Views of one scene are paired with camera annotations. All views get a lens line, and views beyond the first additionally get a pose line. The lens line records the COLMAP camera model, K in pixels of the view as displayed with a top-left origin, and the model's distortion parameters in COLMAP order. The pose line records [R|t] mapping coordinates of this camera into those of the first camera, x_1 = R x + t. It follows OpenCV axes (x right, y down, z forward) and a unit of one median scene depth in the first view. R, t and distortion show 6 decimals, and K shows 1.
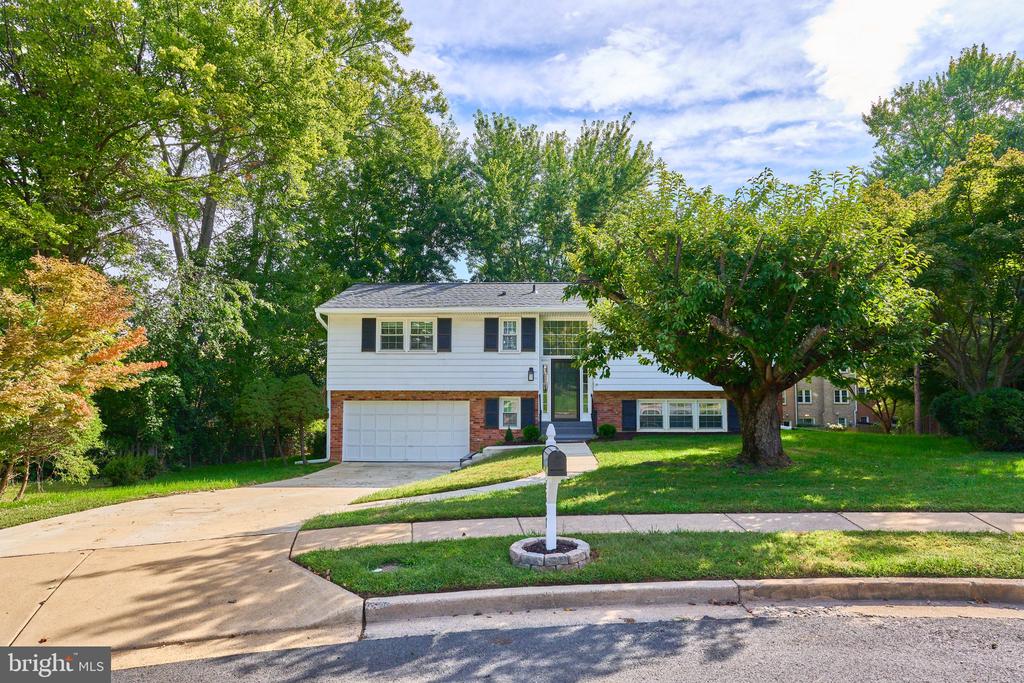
lens RADIAL K [[745.0, 0, 509.4], [0, 745.0, 320.9], [0, 0, 1]] dist [0.004432, -0.001079]
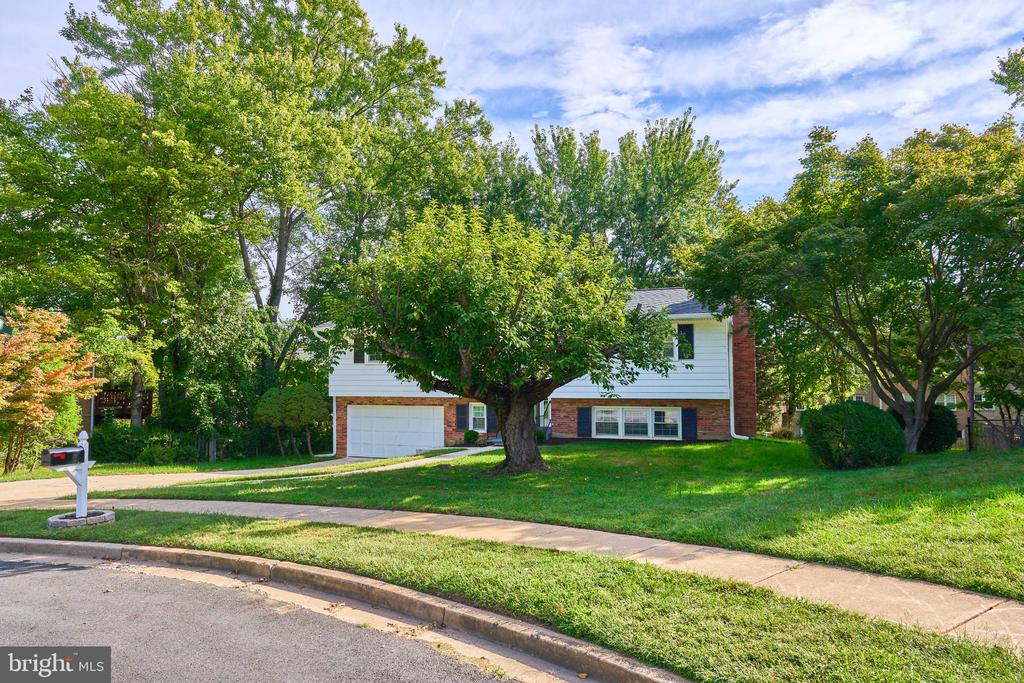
lens RADIAL K [[763.2, 0, 512.0], [0, 763.2, 341.5], [0, 0, 1]] dist [-0.008653, -0.001915]
pose [[0.933620, -0.019116, -0.357755, 0.445233], [0.030603, 0.999181, 0.026472, -0.015882], [0.356955, -0.035663, 0.933440, -0.021408]]
